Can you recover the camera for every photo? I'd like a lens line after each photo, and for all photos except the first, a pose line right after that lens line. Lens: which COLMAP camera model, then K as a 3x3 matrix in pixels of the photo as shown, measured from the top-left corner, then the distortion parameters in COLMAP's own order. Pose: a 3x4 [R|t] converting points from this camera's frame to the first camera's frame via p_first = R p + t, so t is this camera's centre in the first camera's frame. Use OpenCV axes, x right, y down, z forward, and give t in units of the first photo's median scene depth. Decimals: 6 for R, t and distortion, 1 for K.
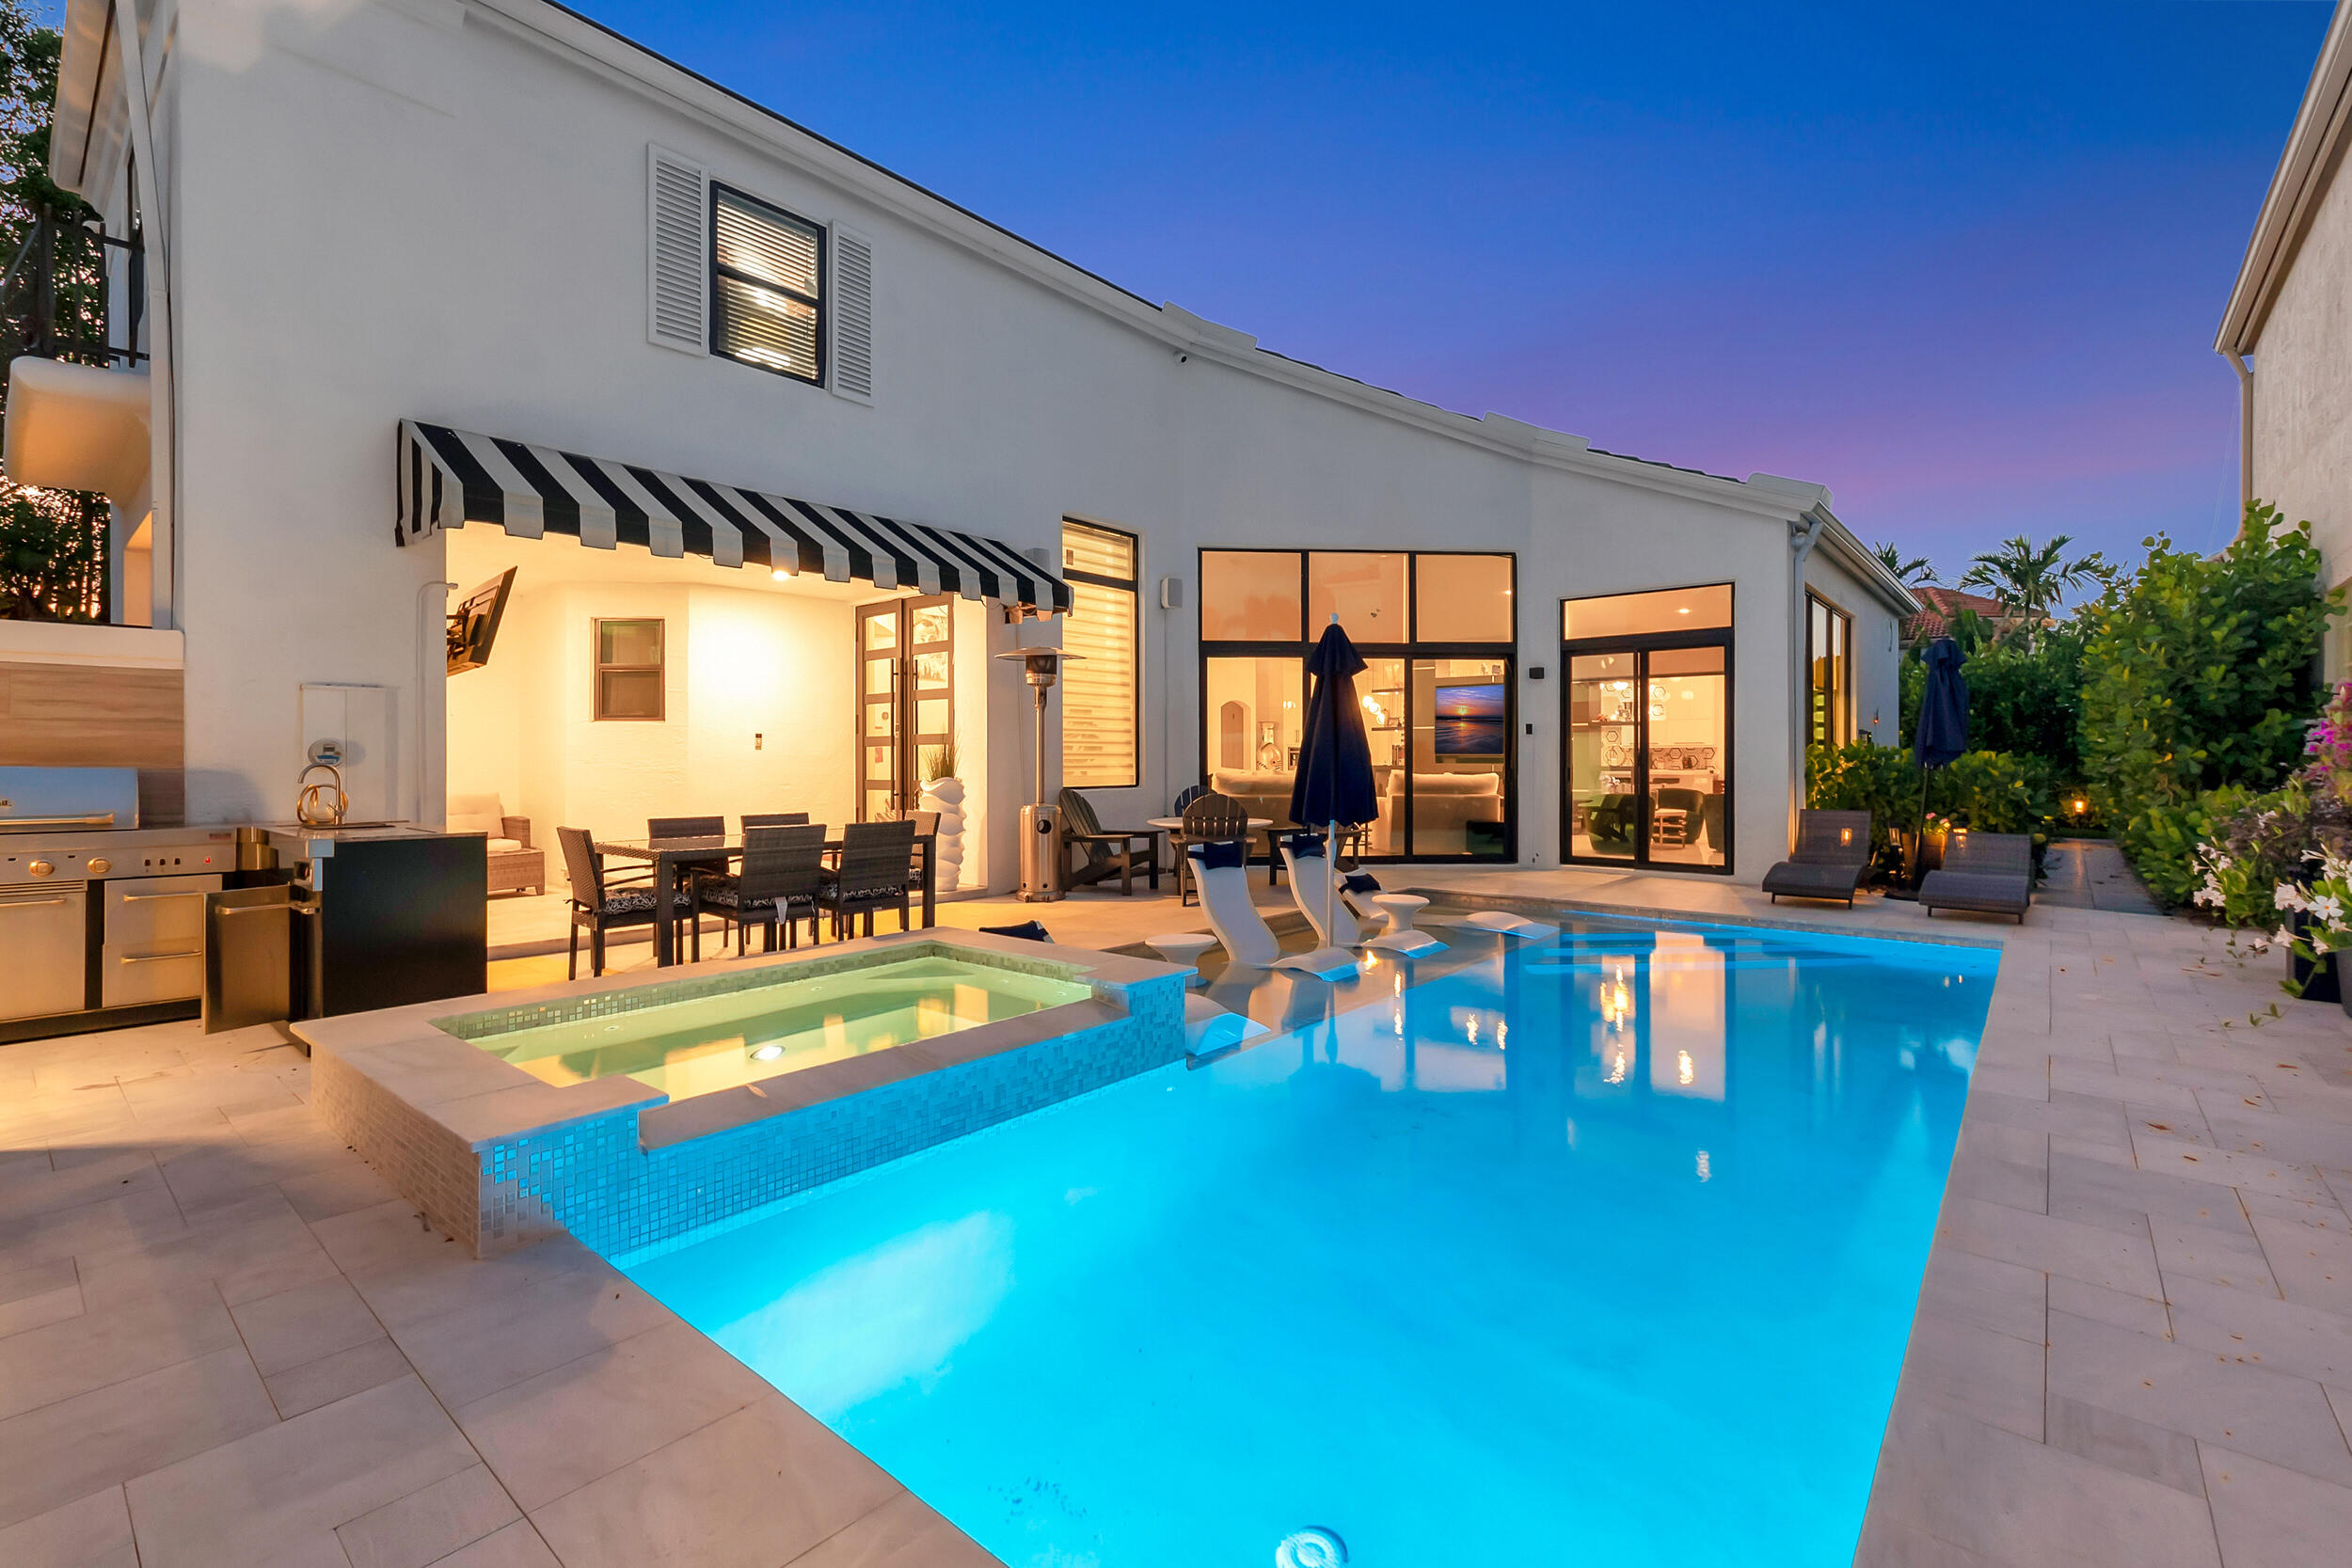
lens RADIAL K [[1036.0, 0, 1178.8], [0, 1036.0, 768.2], [0, 0, 1]] dist [-0.000232, -0.000954]
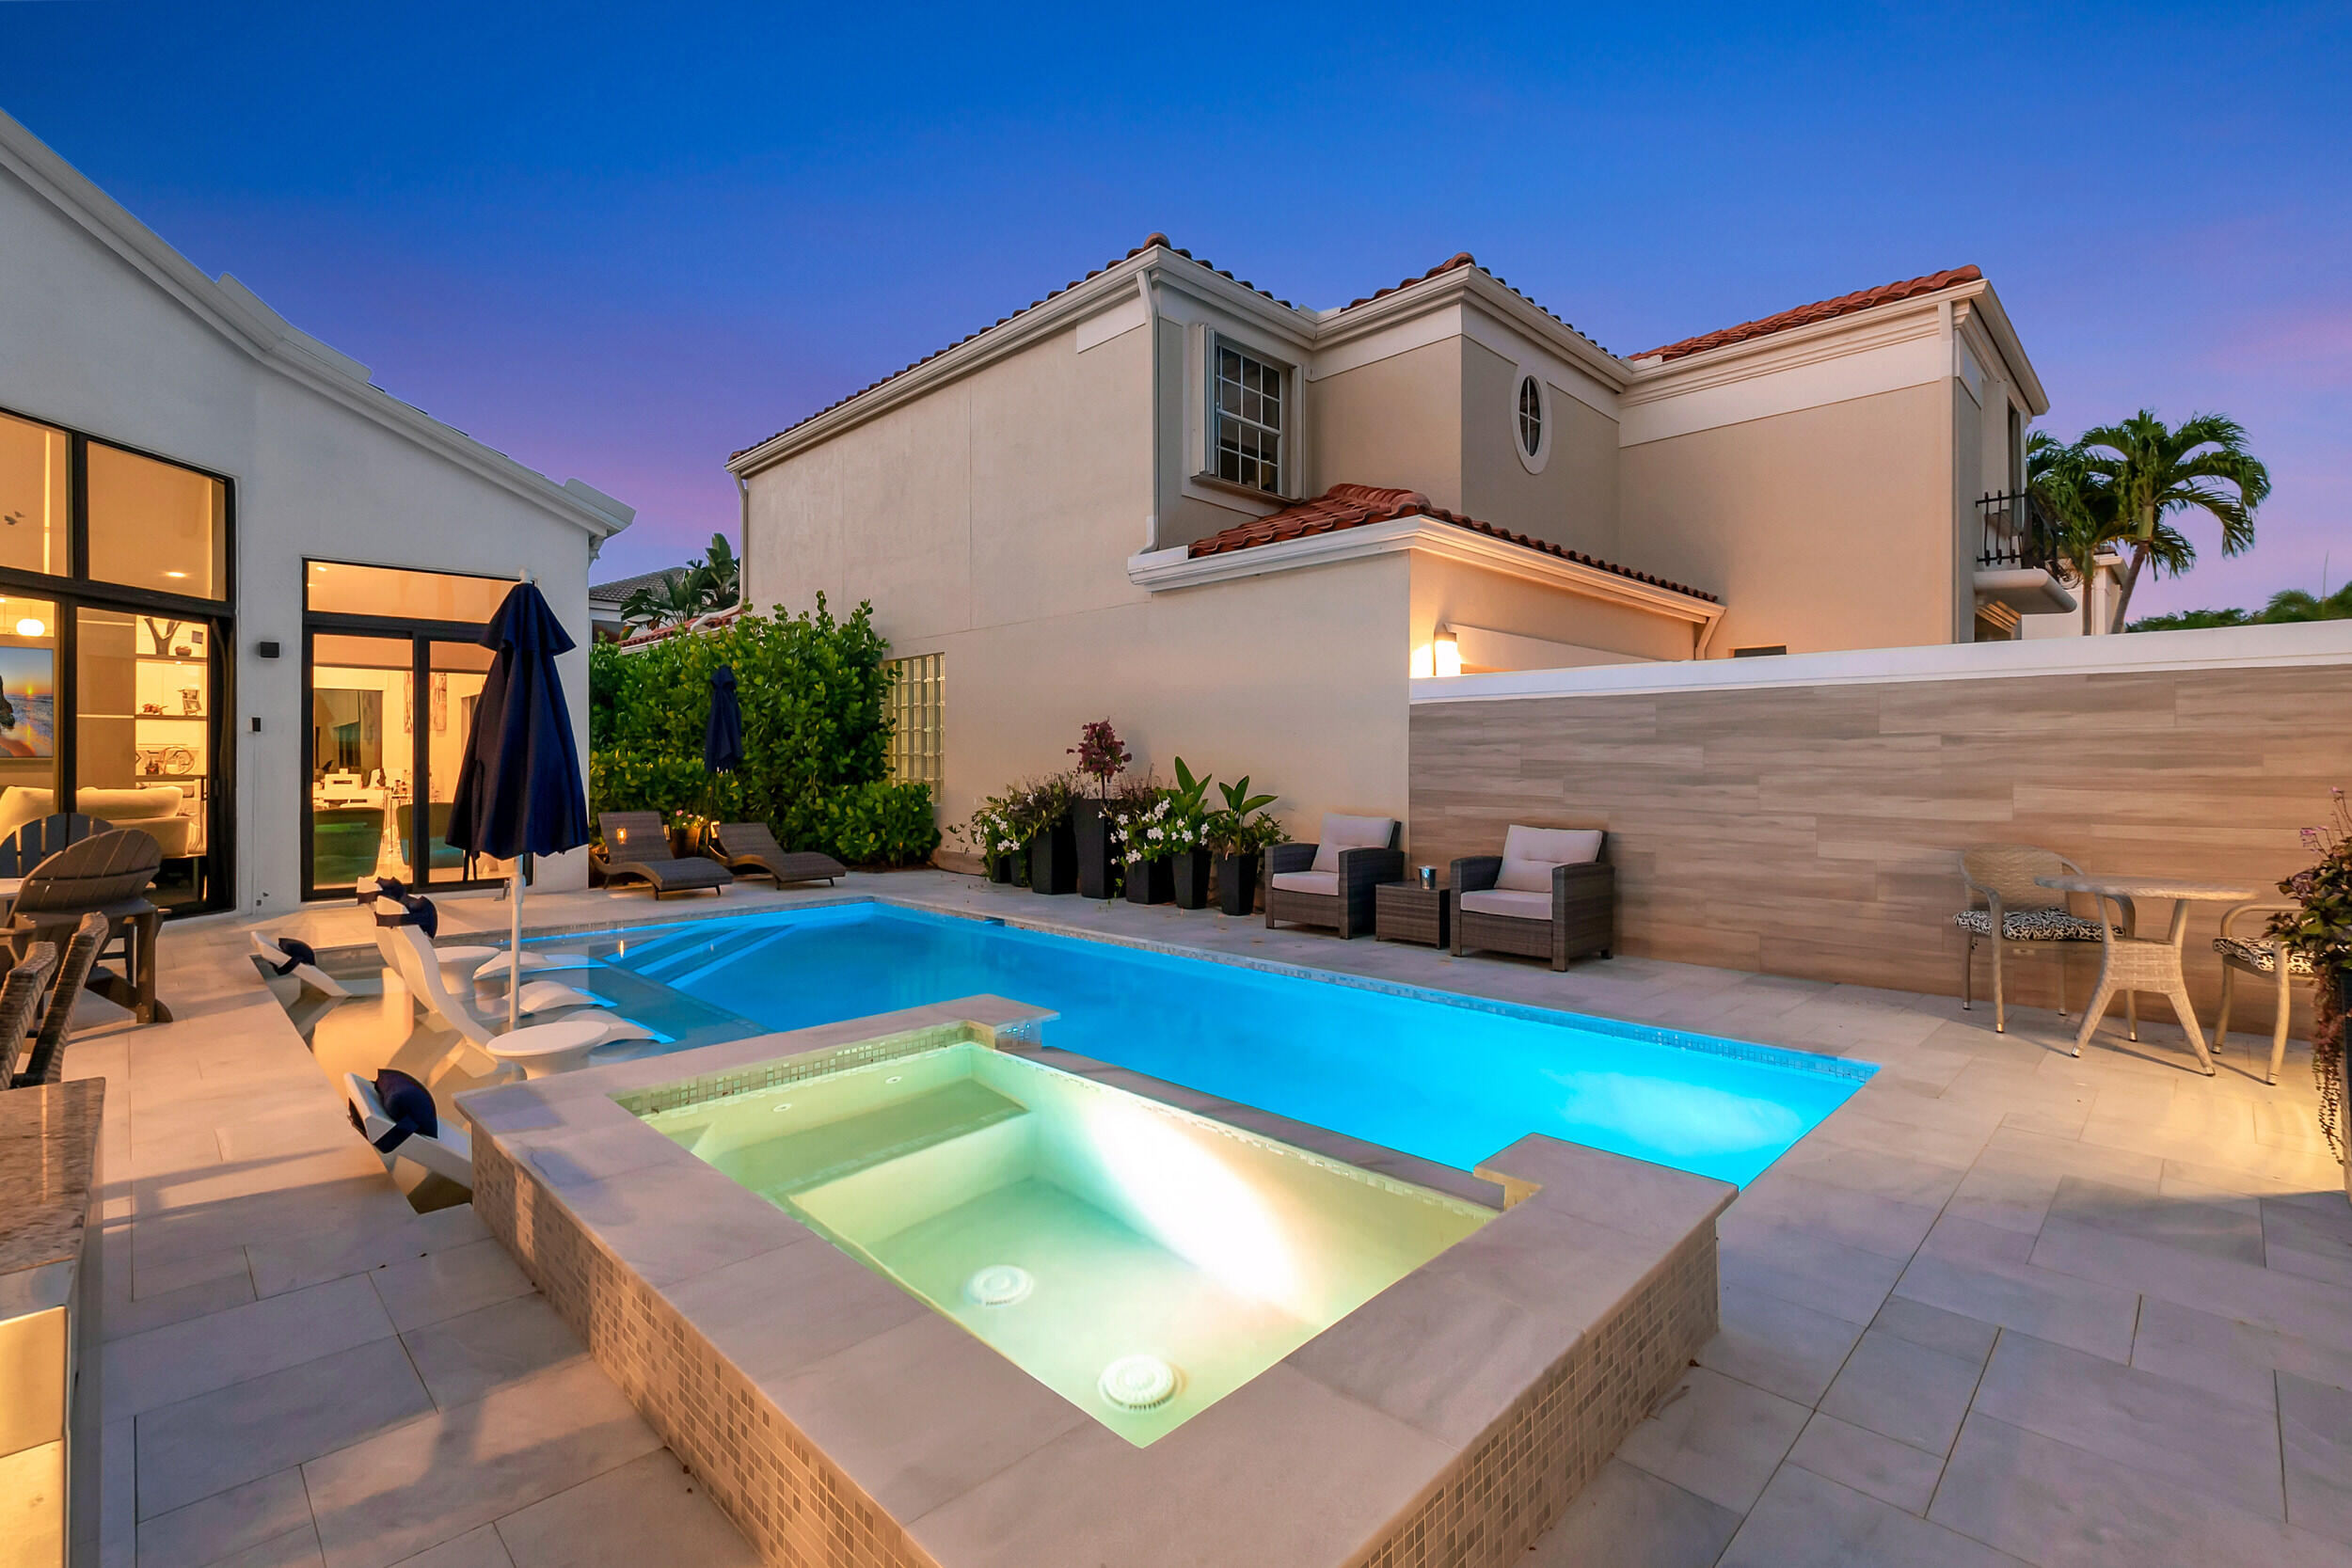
lens RADIAL K [[1048.6, 0, 1173.9], [0, 1048.6, 765.5], [0, 0, 1]] dist [-0.006207, -0.000732]
pose [[0.086031, -0.000544, 0.996292, -0.424550], [0.007804, 0.999970, -0.000128, -0.004603], [-0.996262, 0.007786, 0.086033, 0.364412]]
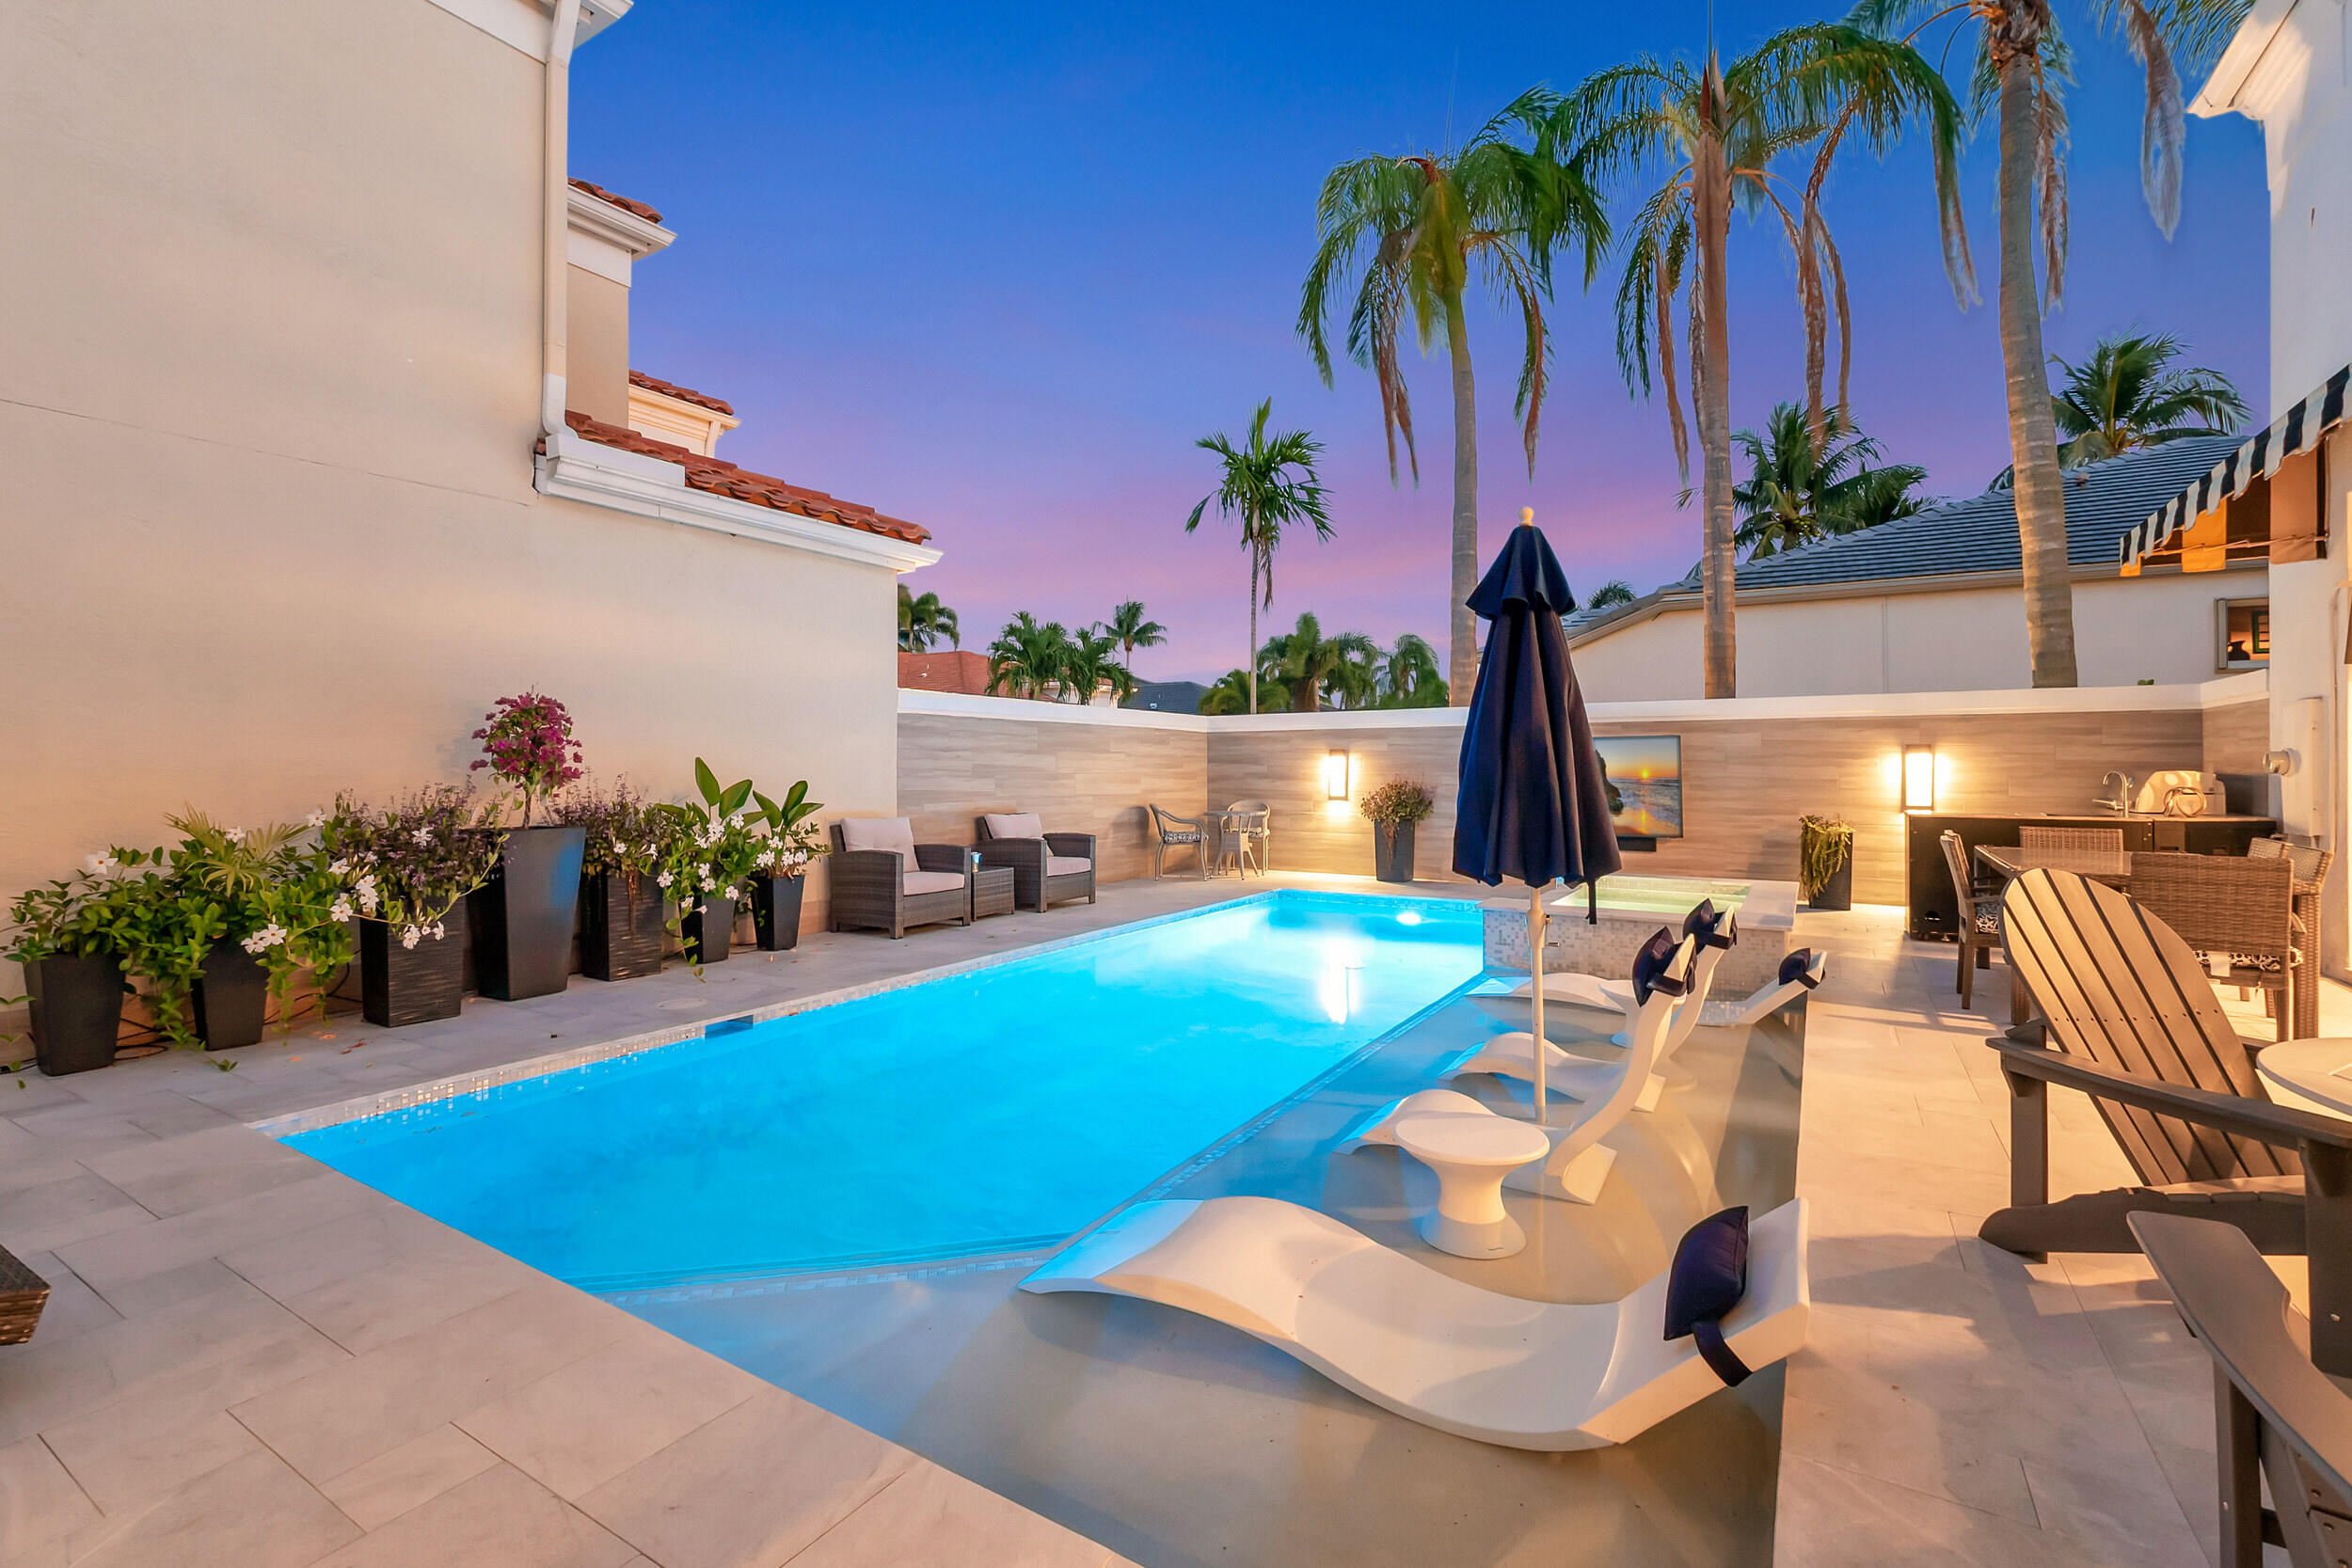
lens RADIAL K [[1030.5, 0, 1155.8], [0, 1030.5, 760.7], [0, 0, 1]] dist [-0.004123, -0.000066]
pose [[-0.991066, 0.001159, -0.133369, 0.327187], [0.001030, 0.999999, 0.001035, -0.010905], [0.133370, 0.000889, -0.991066, 1.169475]]
